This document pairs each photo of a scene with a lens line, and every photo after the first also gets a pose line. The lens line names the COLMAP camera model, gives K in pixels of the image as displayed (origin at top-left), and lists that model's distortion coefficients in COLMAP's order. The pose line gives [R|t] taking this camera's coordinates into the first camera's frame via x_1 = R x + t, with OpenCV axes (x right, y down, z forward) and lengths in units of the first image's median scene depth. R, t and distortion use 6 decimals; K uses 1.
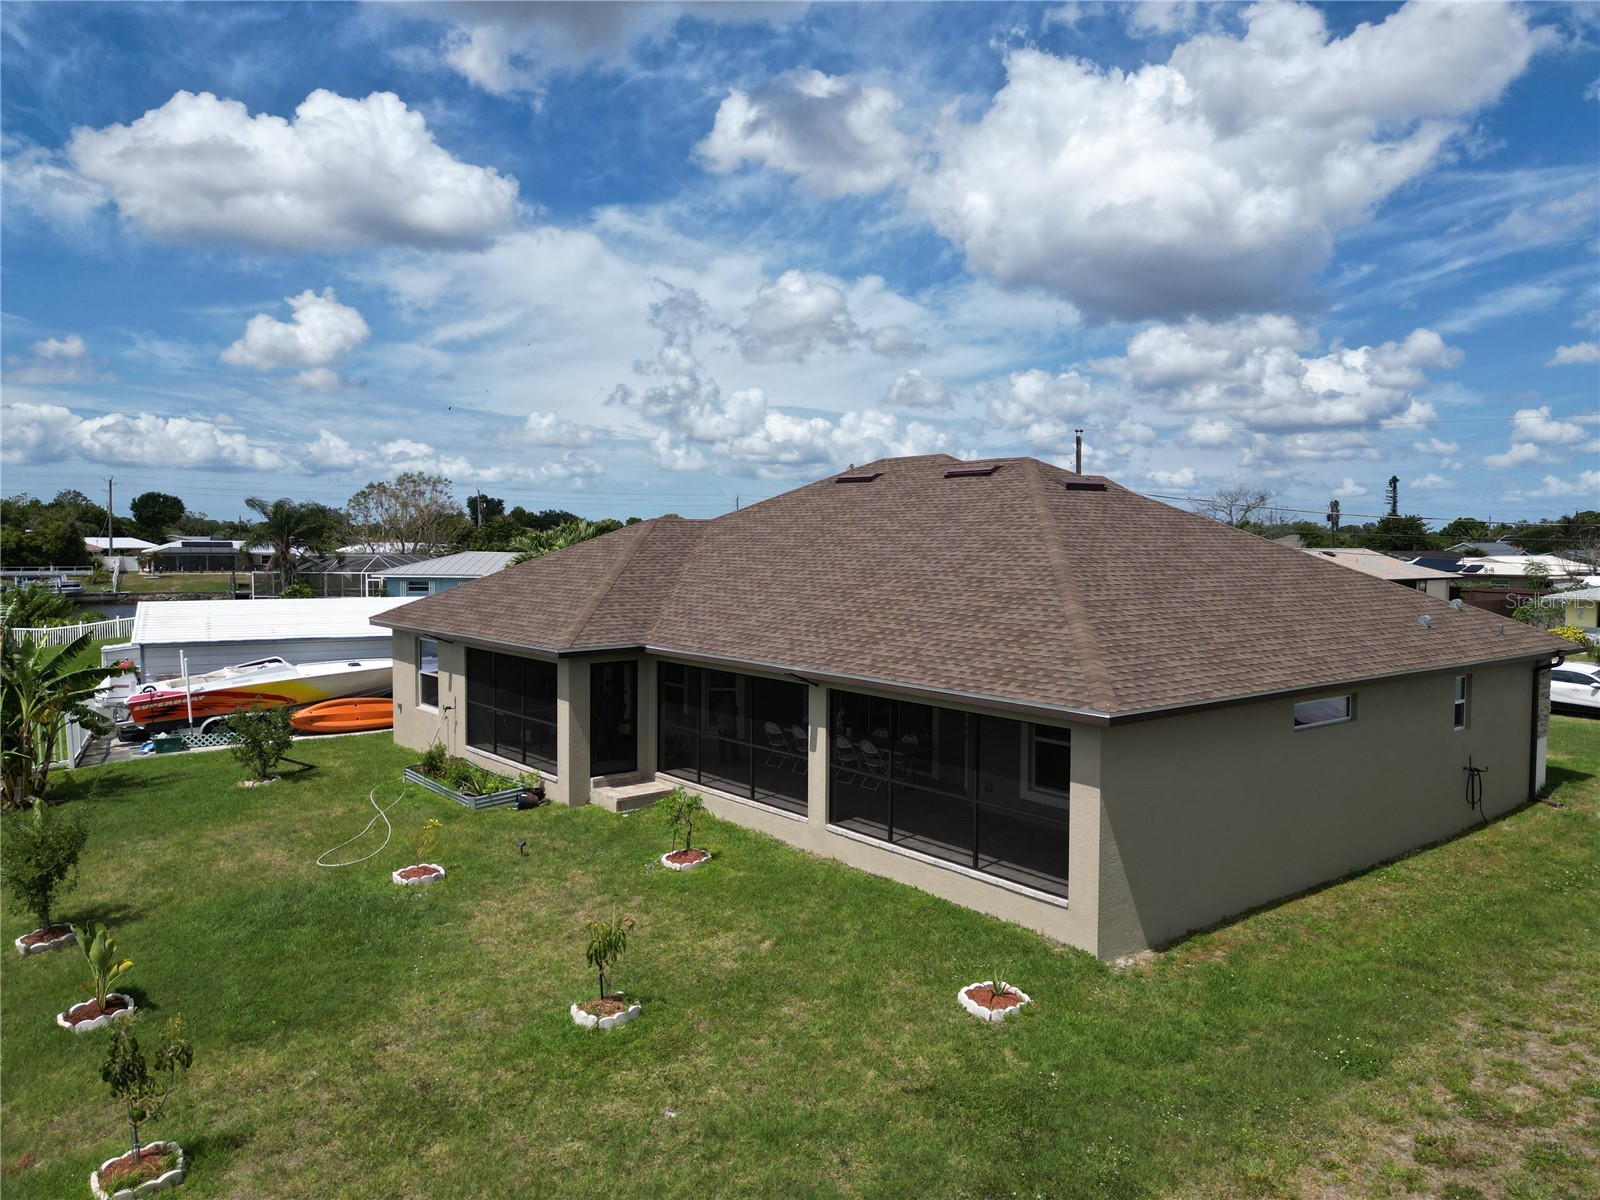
lens RADIAL K [[1132.6, 0, 801.0], [0, 1132.6, 594.8], [0, 0, 1]] dist [0.052804, -0.041807]
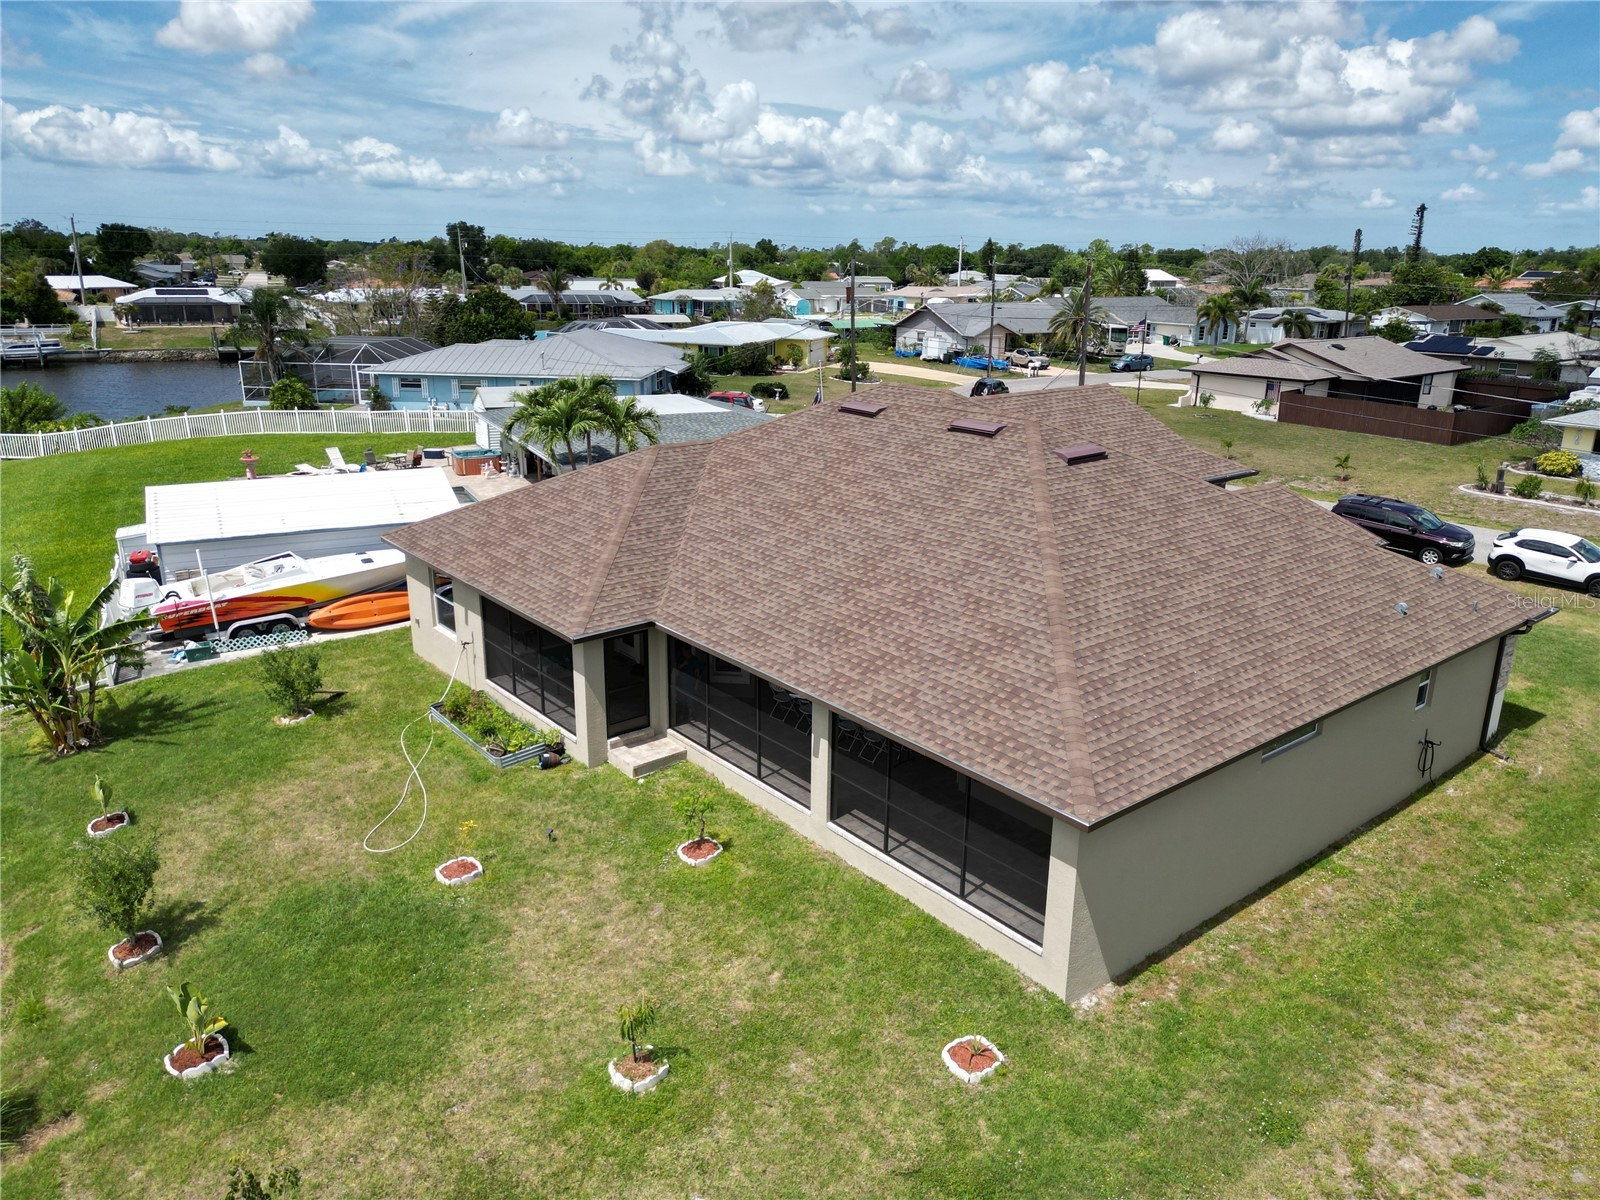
lens RADIAL K [[1132.6, 0, 801.0], [0, 1132.6, 594.8], [0, 0, 1]] dist [0.052804, -0.041807]
pose [[0.999983, 0.003661, 0.004475, -0.009319], [-0.004628, 0.970707, 0.240220, -0.282173], [-0.003464, -0.240237, 0.970708, -0.010225]]
